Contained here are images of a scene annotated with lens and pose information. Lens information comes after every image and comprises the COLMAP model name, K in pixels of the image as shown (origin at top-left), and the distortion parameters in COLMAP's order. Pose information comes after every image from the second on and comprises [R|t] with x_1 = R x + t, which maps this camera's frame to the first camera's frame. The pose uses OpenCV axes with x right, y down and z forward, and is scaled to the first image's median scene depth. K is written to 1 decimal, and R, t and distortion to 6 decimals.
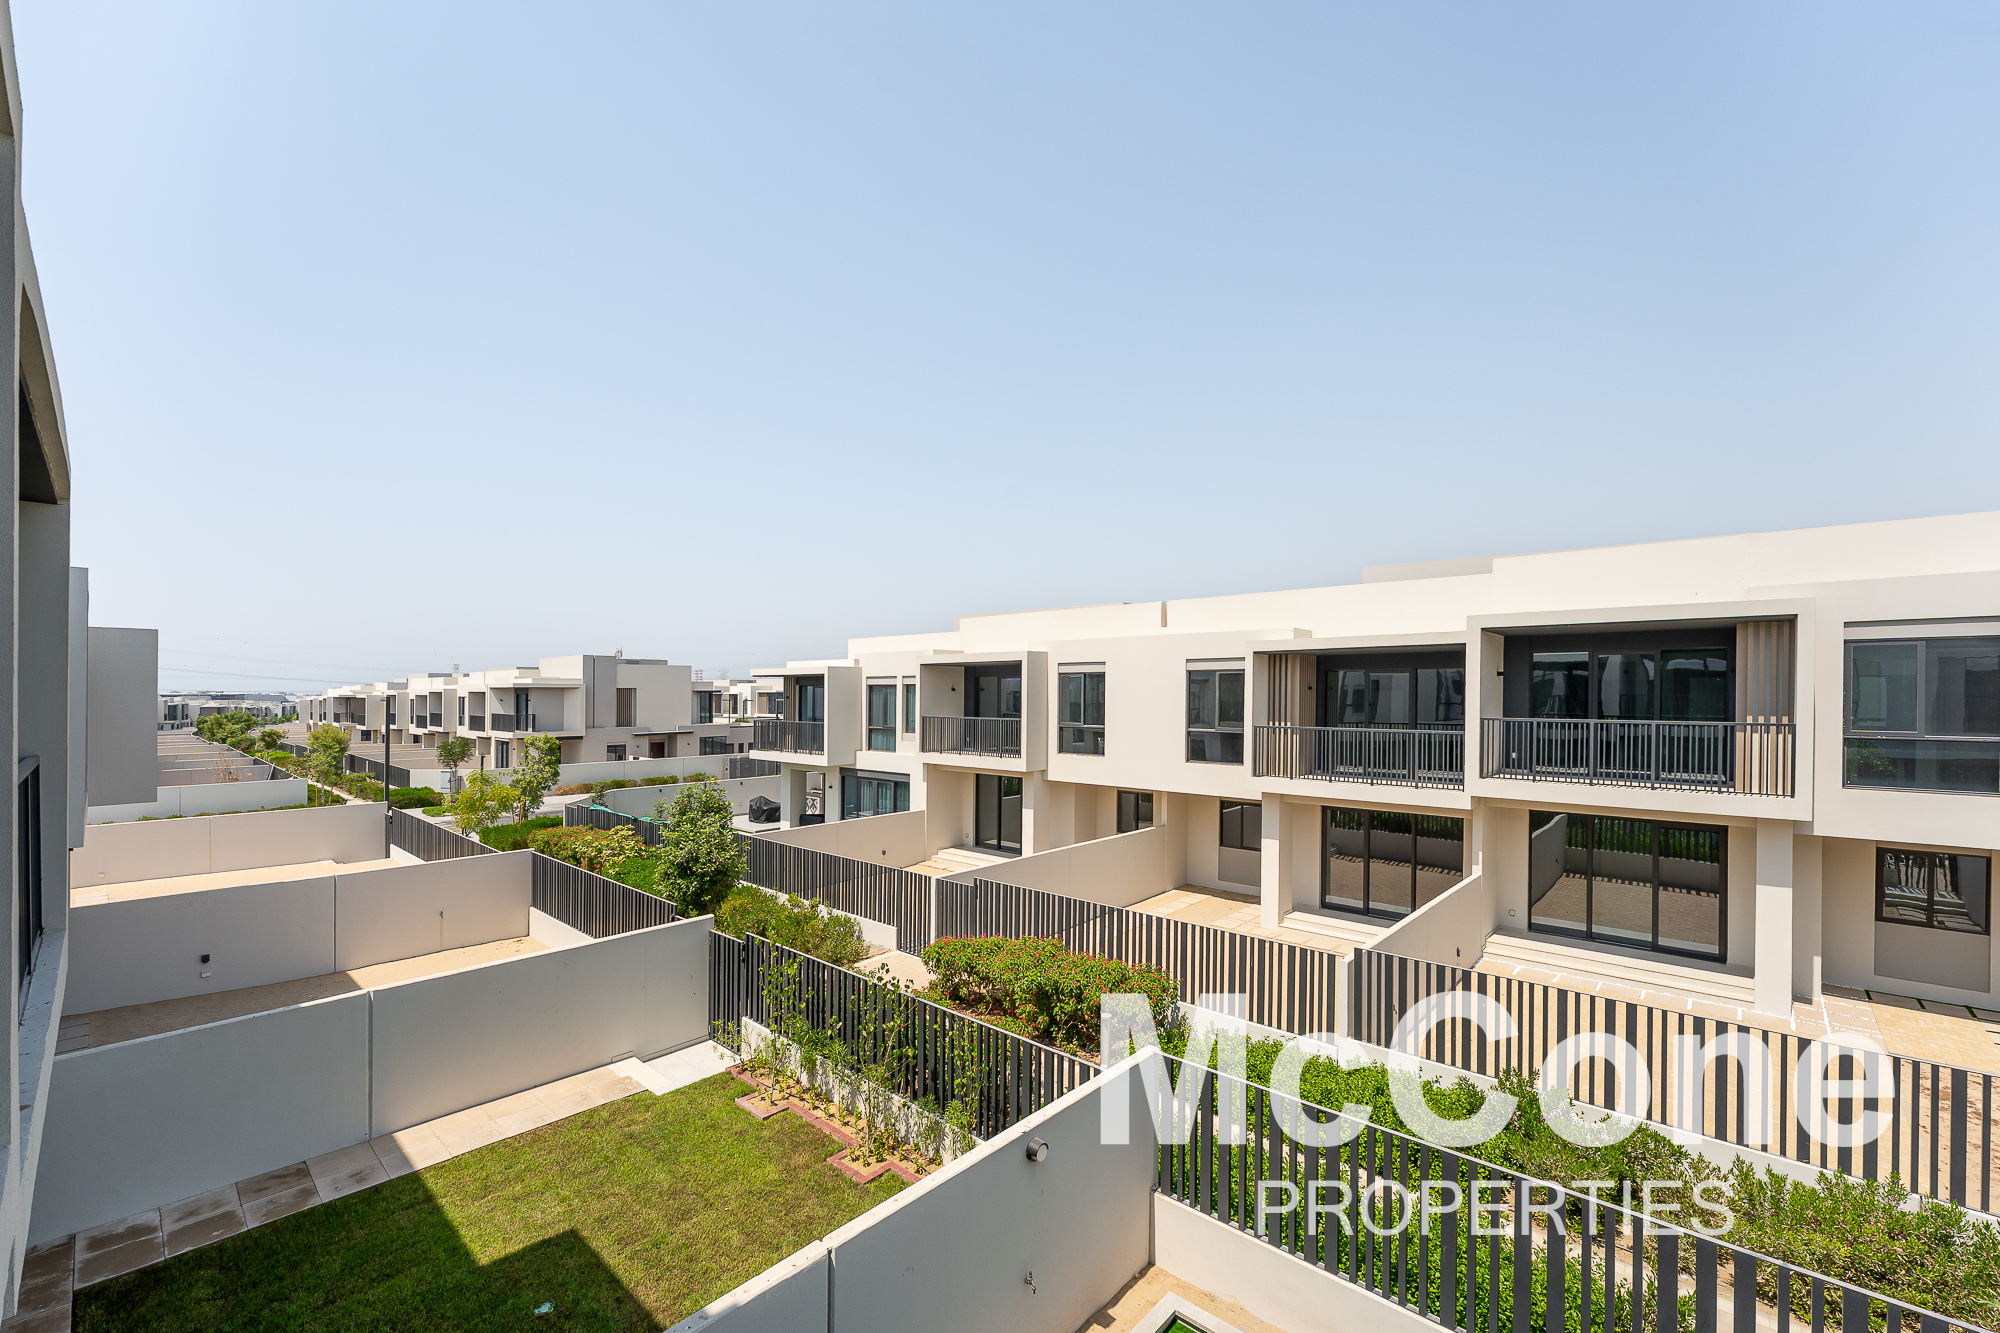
lens RADIAL K [[821.8, 0, 997.5], [0, 821.8, 679.6], [0, 0, 1]] dist [-0.000038, 0.000033]
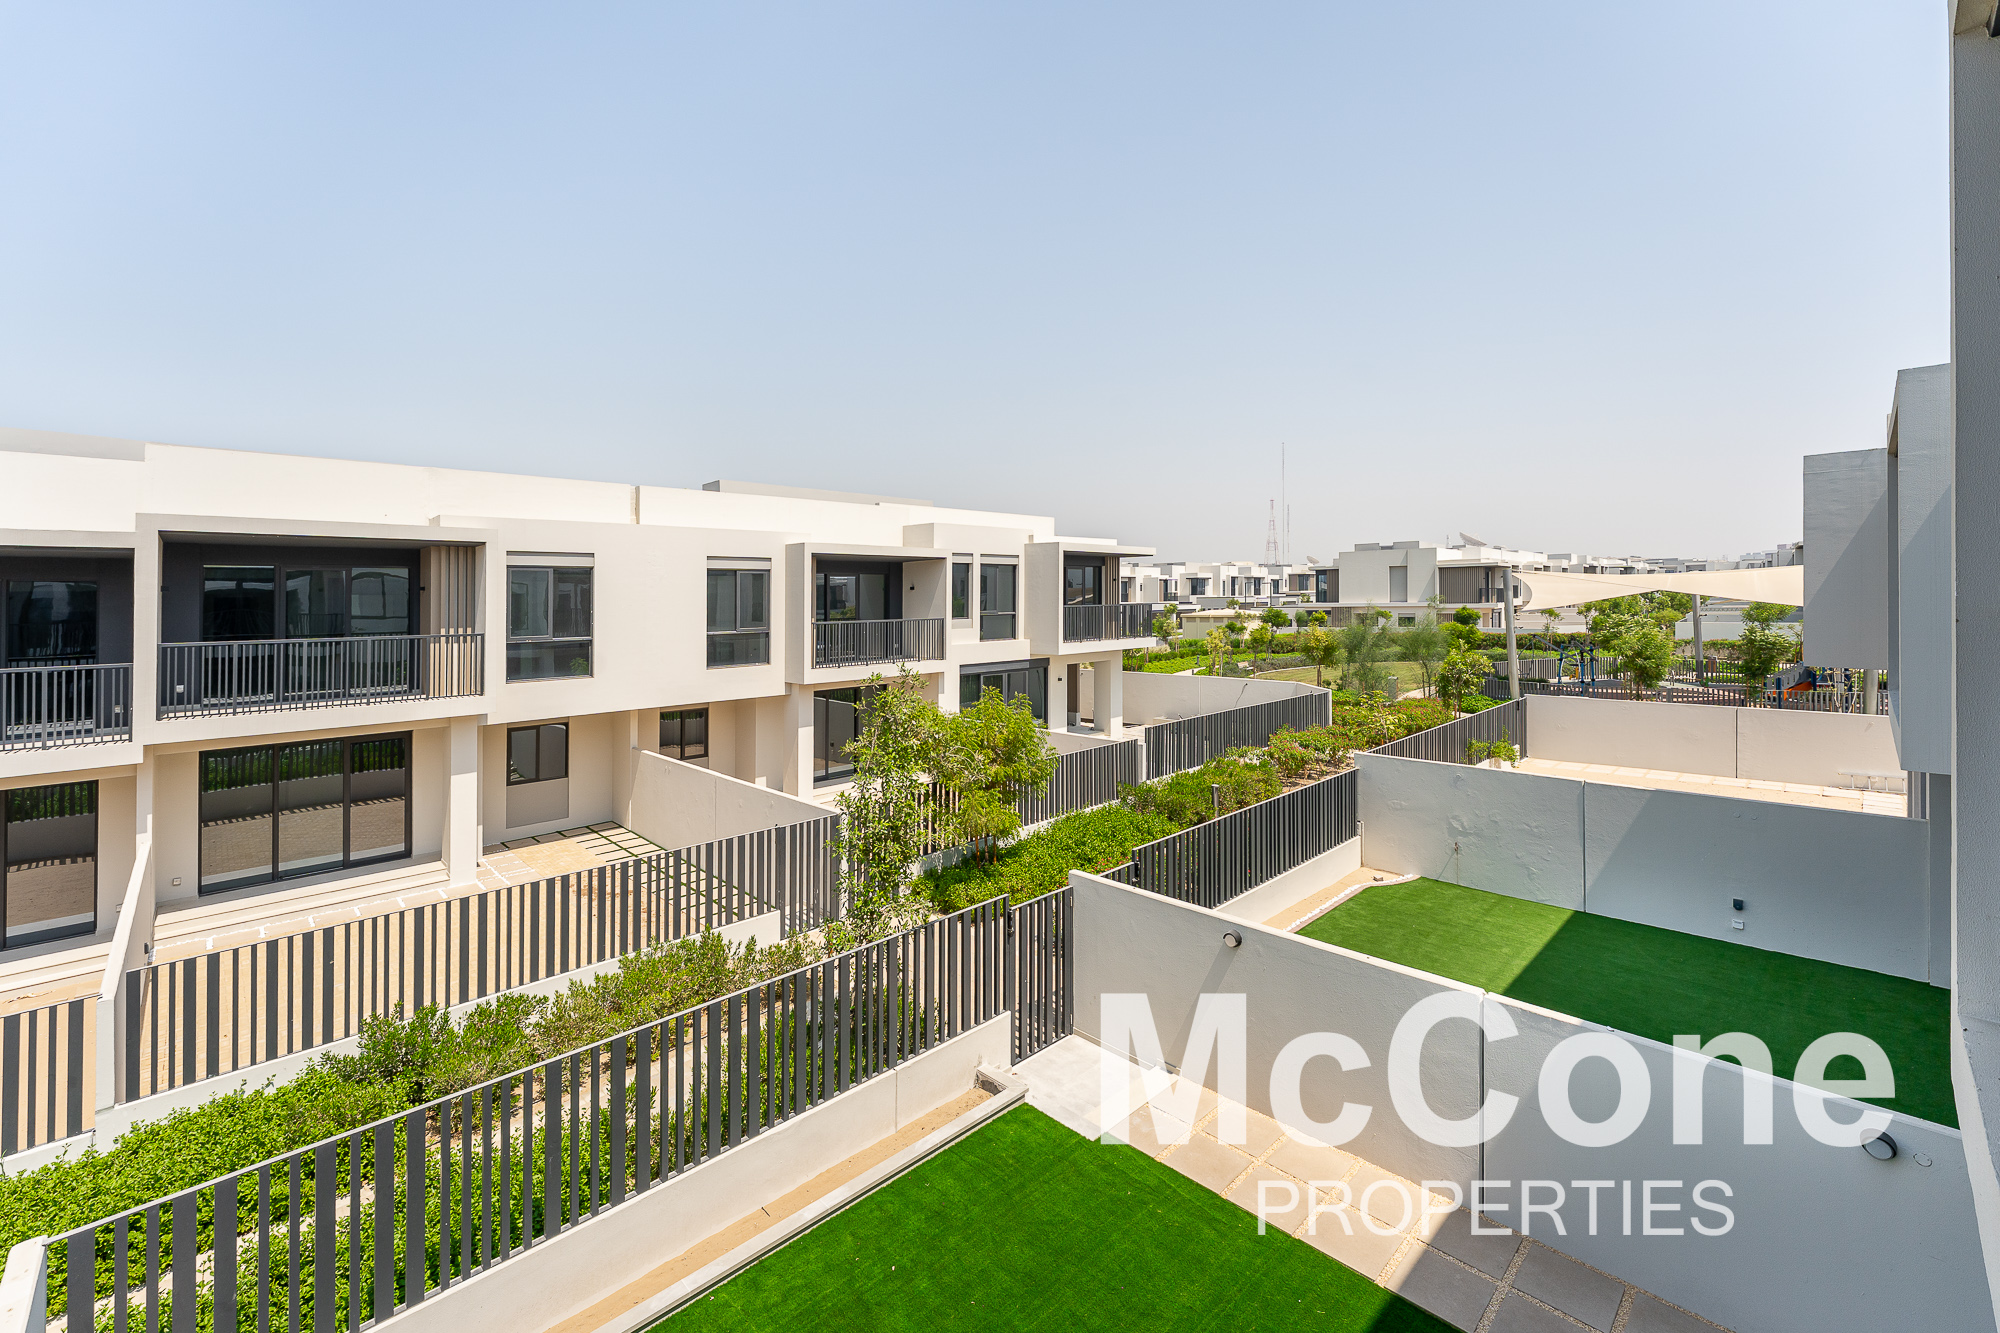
lens RADIAL K [[831.8, 0, 1003.8], [0, 831.8, 612.7], [0, 0, 1]] dist [-0.001688, -0.000186]
pose [[0.058659, -0.013907, 0.998181, -0.171722], [0.000674, 0.999903, 0.013892, 0.006367], [-0.998278, -0.000142, 0.058663, 0.153606]]
